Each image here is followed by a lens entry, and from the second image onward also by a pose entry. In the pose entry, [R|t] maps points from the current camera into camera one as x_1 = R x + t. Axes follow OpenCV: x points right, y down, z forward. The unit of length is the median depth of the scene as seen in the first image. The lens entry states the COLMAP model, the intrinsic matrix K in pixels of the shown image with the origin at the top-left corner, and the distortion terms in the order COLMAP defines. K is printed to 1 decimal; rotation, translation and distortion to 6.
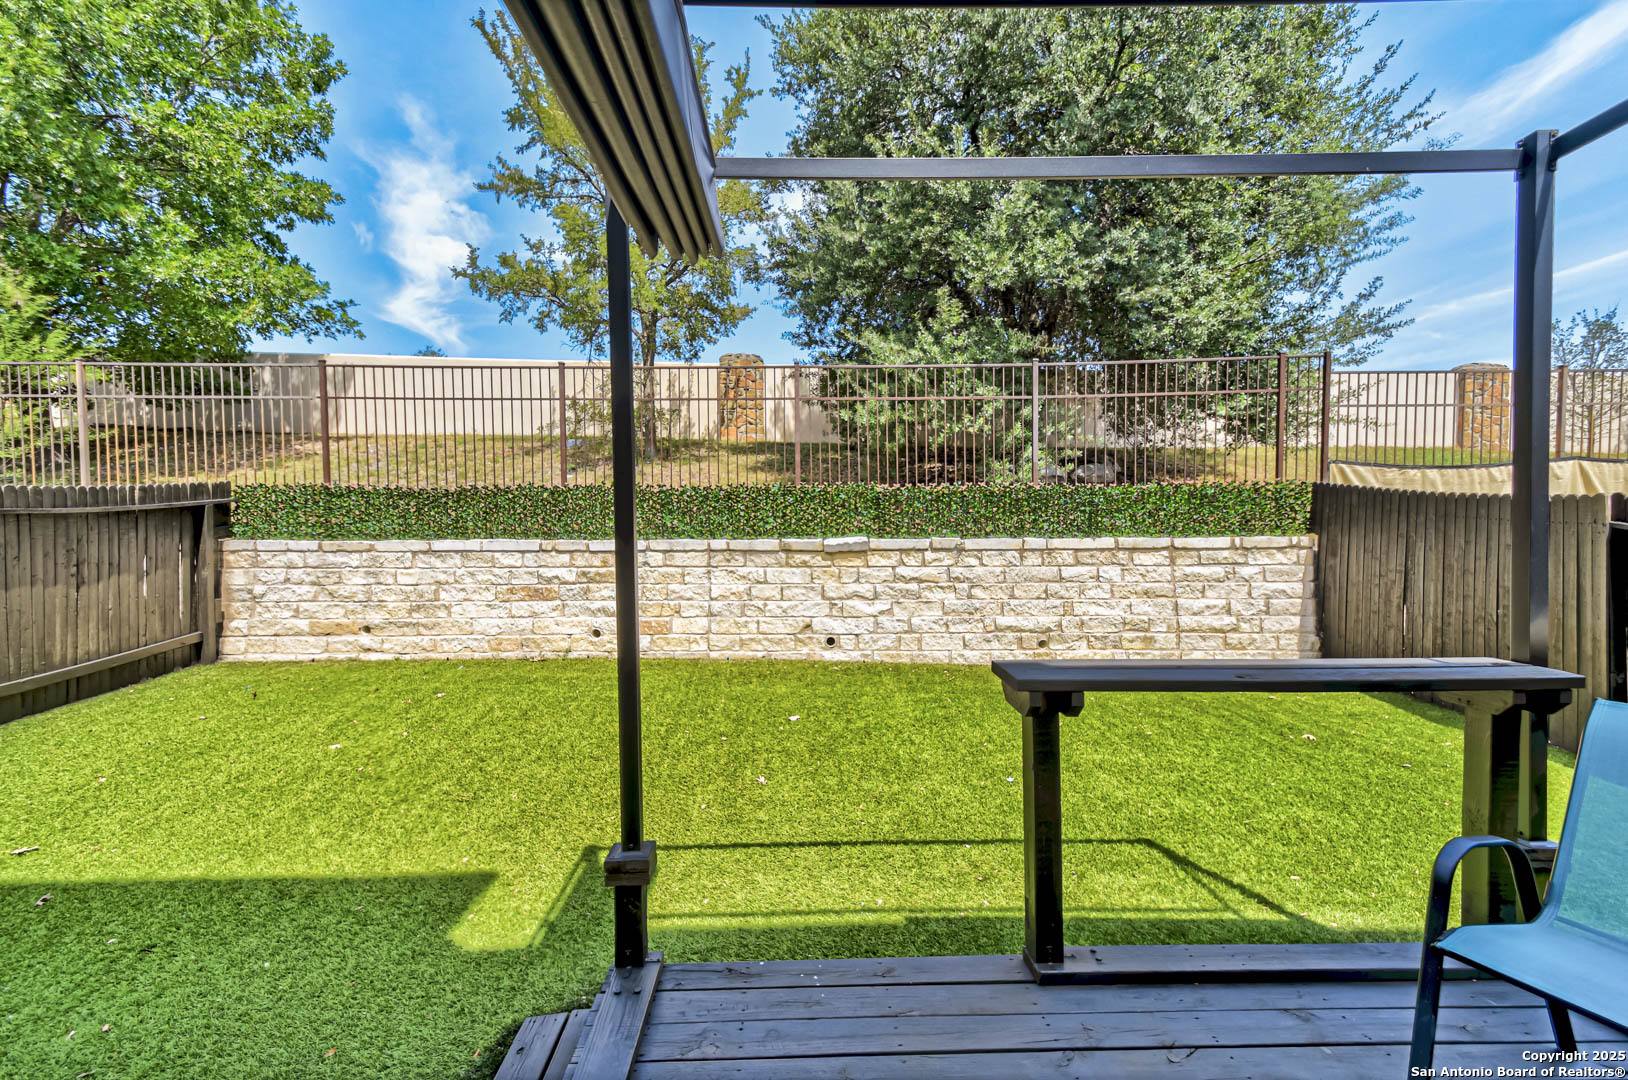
lens RADIAL K [[725.1, 0, 808.9], [0, 725.1, 570.1], [0, 0, 1]] dist [0.000516, -0.000267]
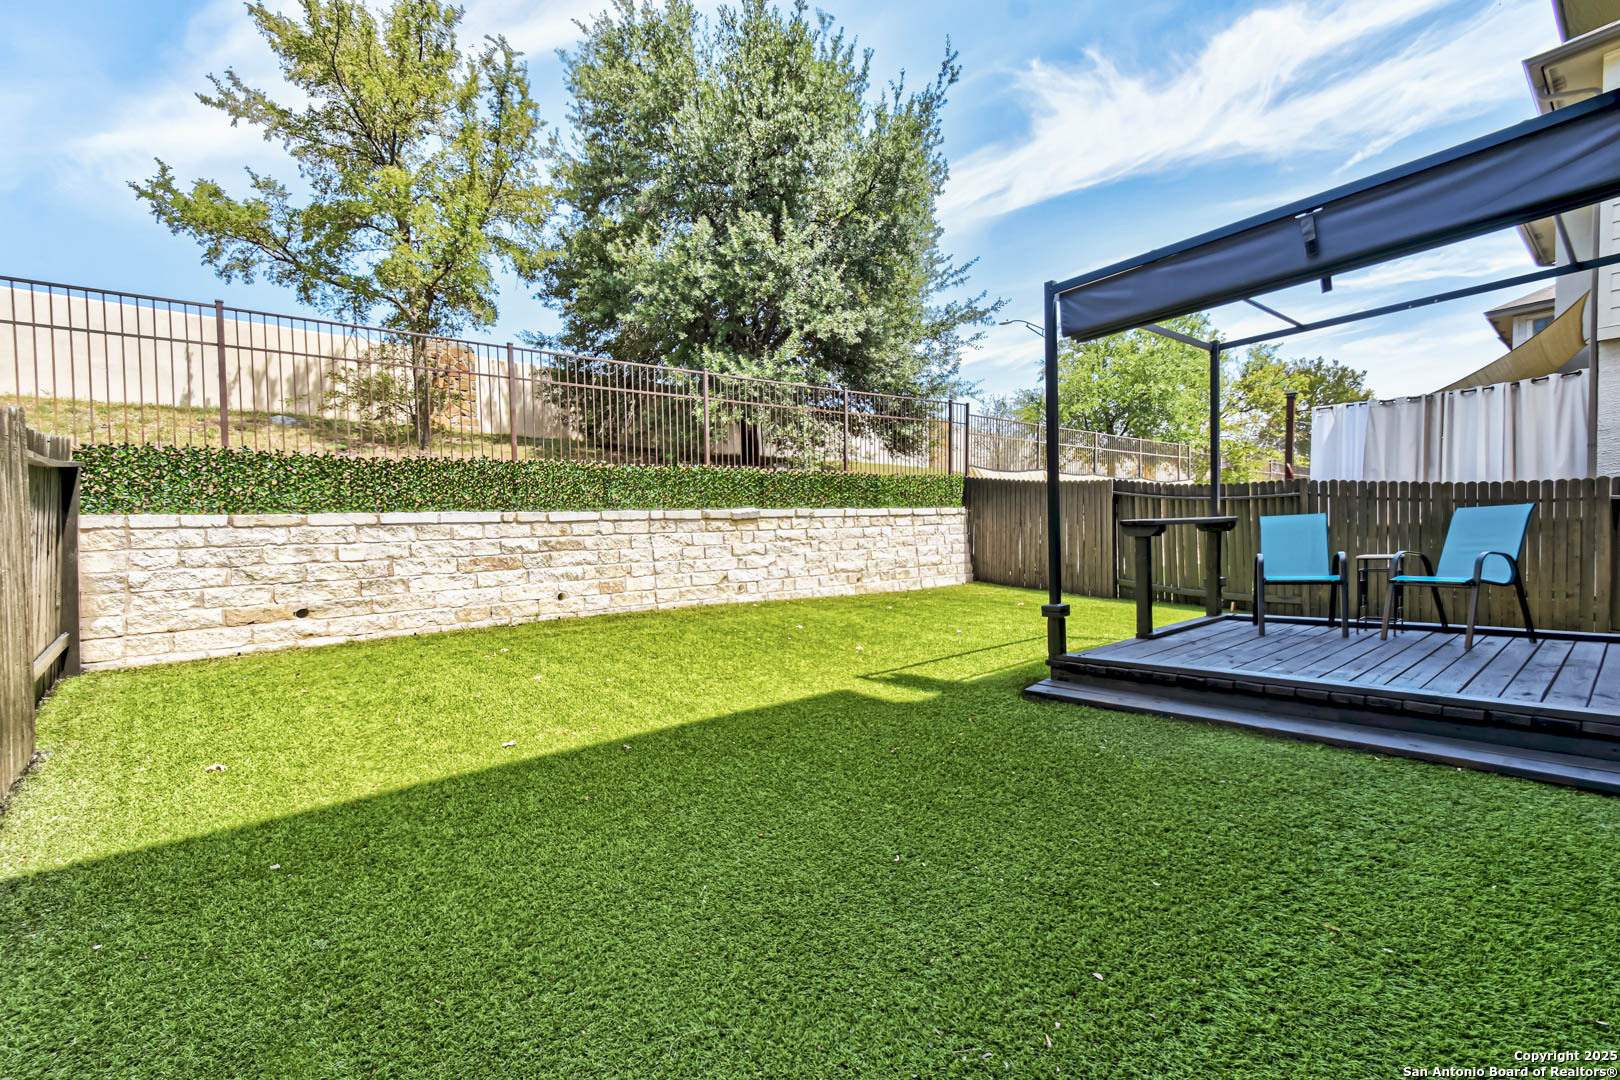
lens RADIAL K [[721.6, 0, 804.9], [0, 721.6, 569.9], [0, 0, 1]] dist [0.000516, -0.000267]
pose [[0.775920, -0.056918, 0.628258, -0.687875], [0.061573, 0.997999, 0.014371, 0.053871], [-0.627819, 0.027533, 0.777873, -0.080922]]
